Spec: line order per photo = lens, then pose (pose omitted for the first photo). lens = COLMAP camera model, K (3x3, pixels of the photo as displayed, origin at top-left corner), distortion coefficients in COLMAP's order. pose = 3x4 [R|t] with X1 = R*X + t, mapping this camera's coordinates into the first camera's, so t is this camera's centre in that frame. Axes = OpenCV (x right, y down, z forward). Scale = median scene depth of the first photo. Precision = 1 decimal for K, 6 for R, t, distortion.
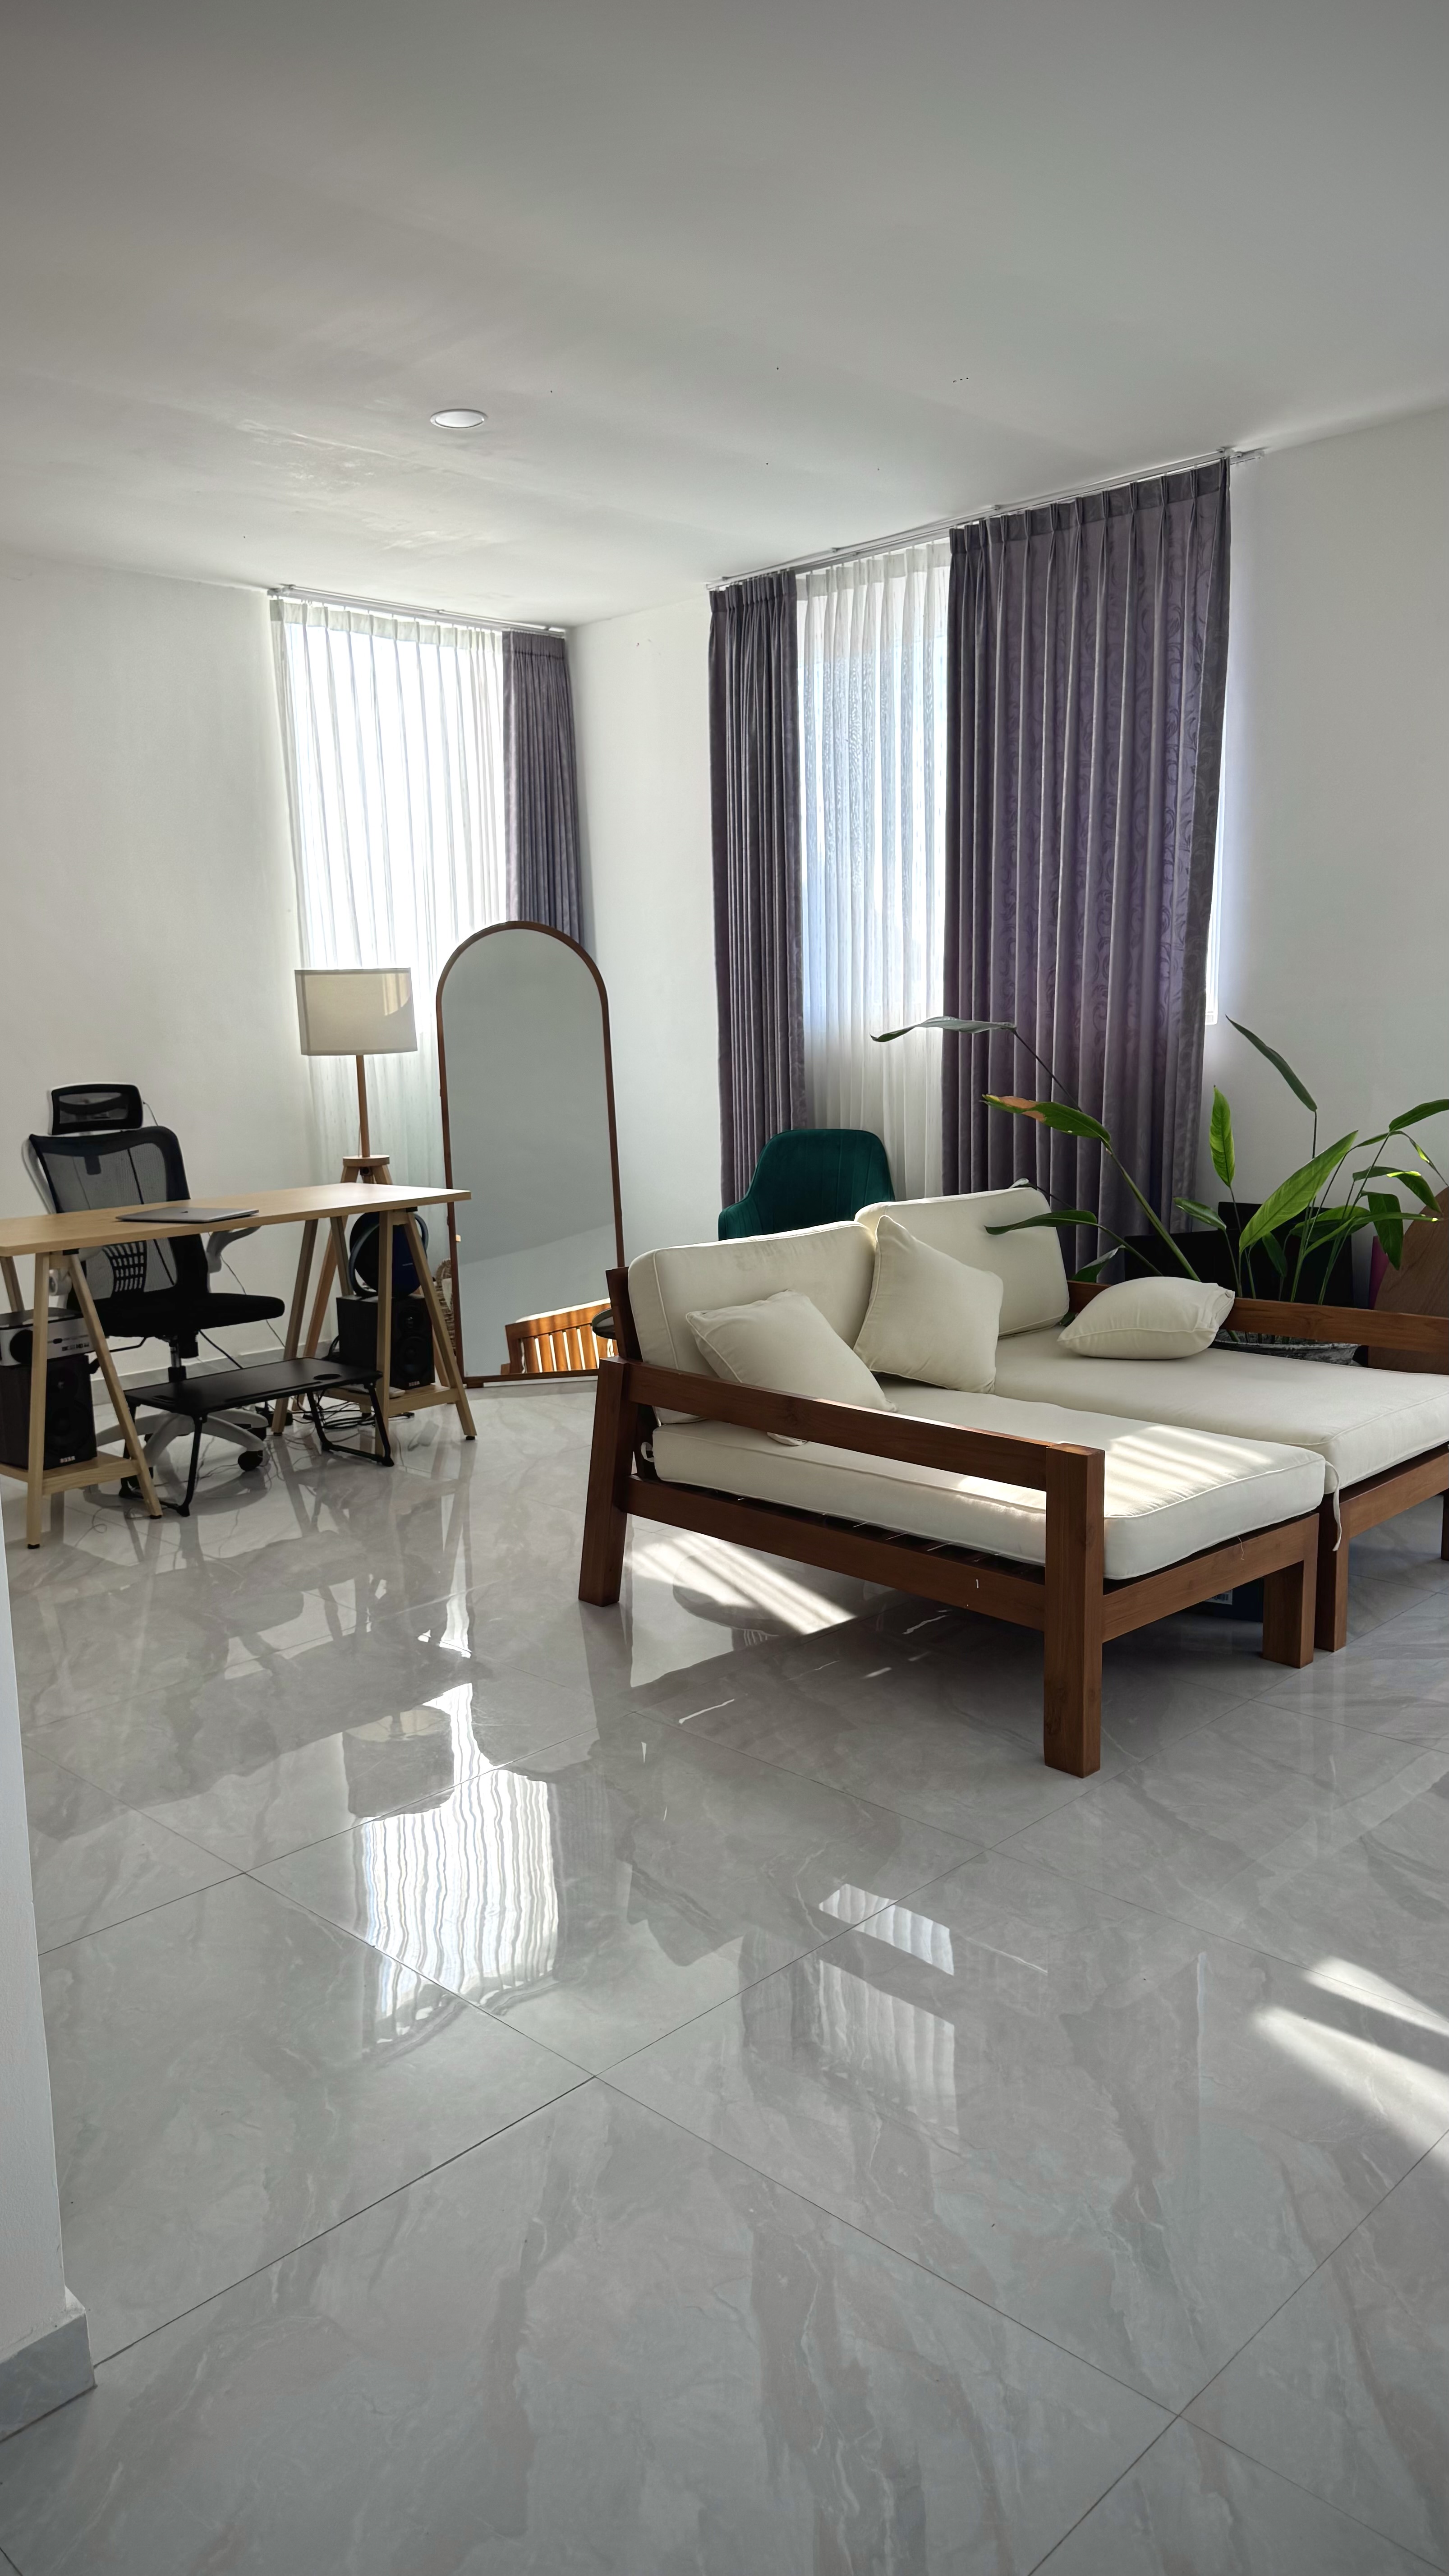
lens RADIAL K [[1851.7, 0, 726.4], [0, 1851.7, 1286.4], [0, 0, 1]] dist [0.067599, -0.002975]
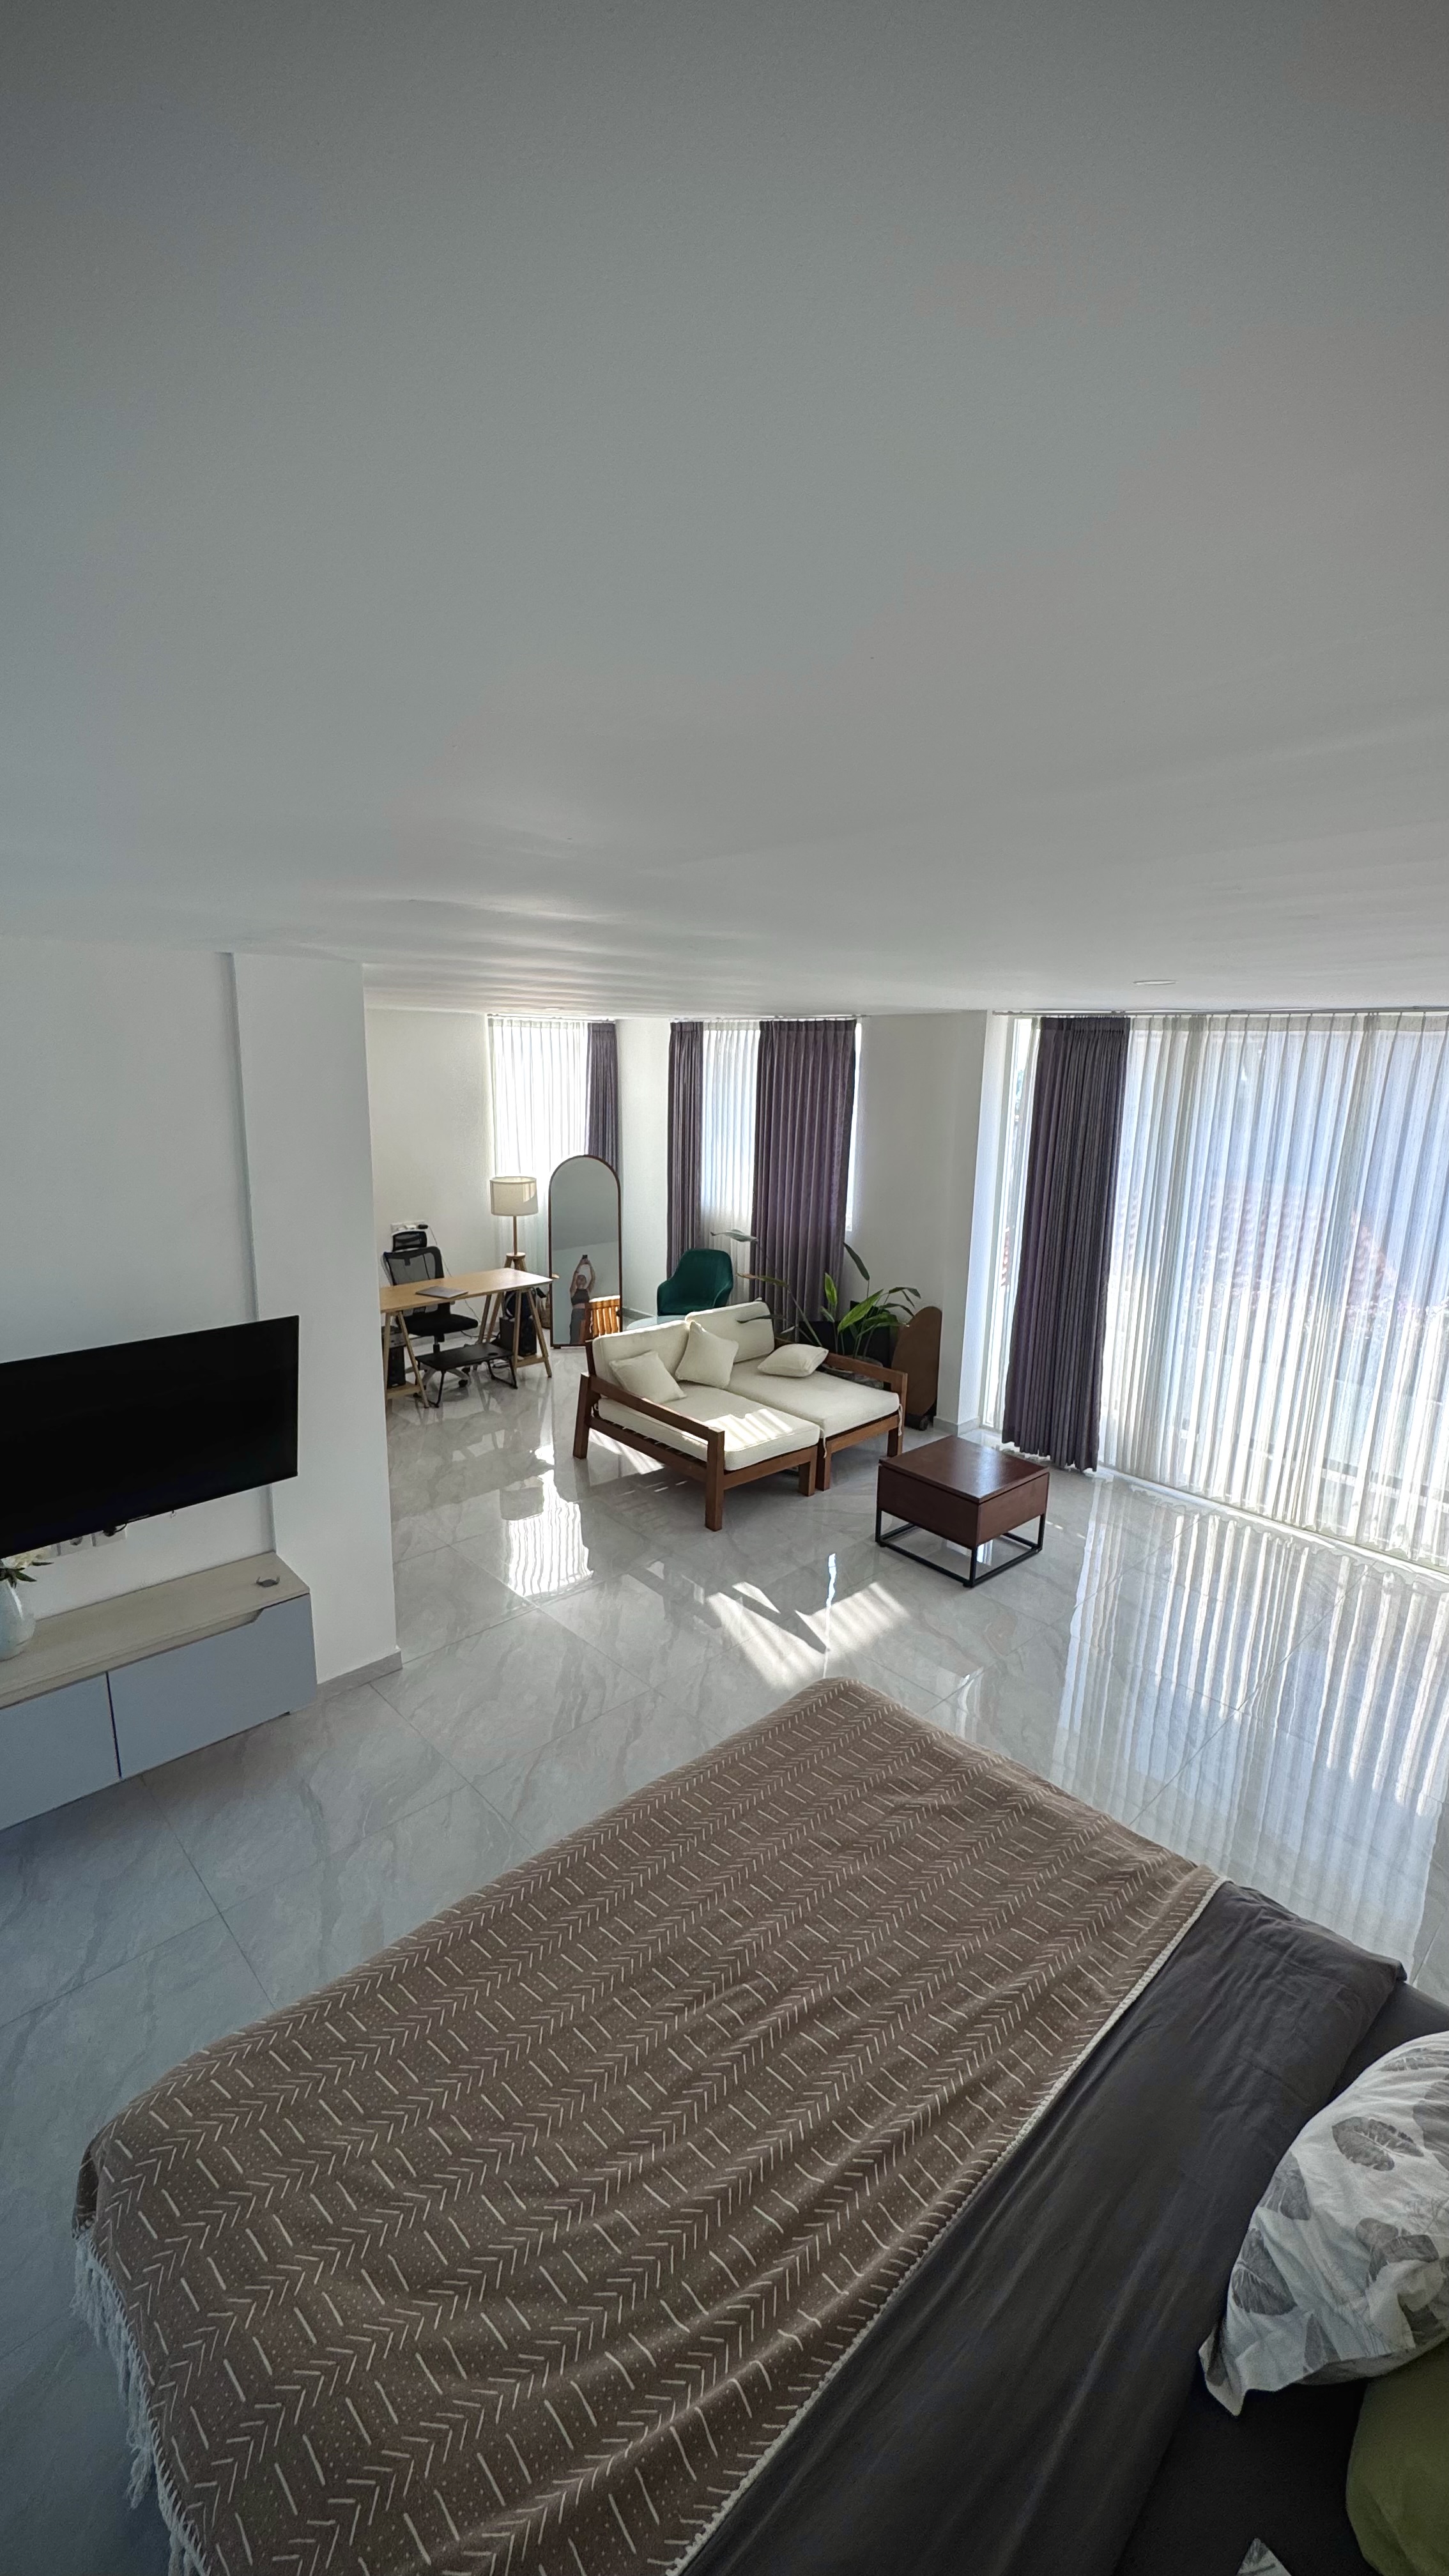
lens RADIAL K [[1028.4, 0, 712.9], [0, 1028.4, 1281.4], [0, 0, 1]] dist [0.006221, 0.000749]
pose [[0.998212, 0.051846, -0.029750, 0.124284], [-0.050063, 0.997070, 0.057832, -0.146635], [0.032661, -0.056239, 0.997883, -0.401734]]
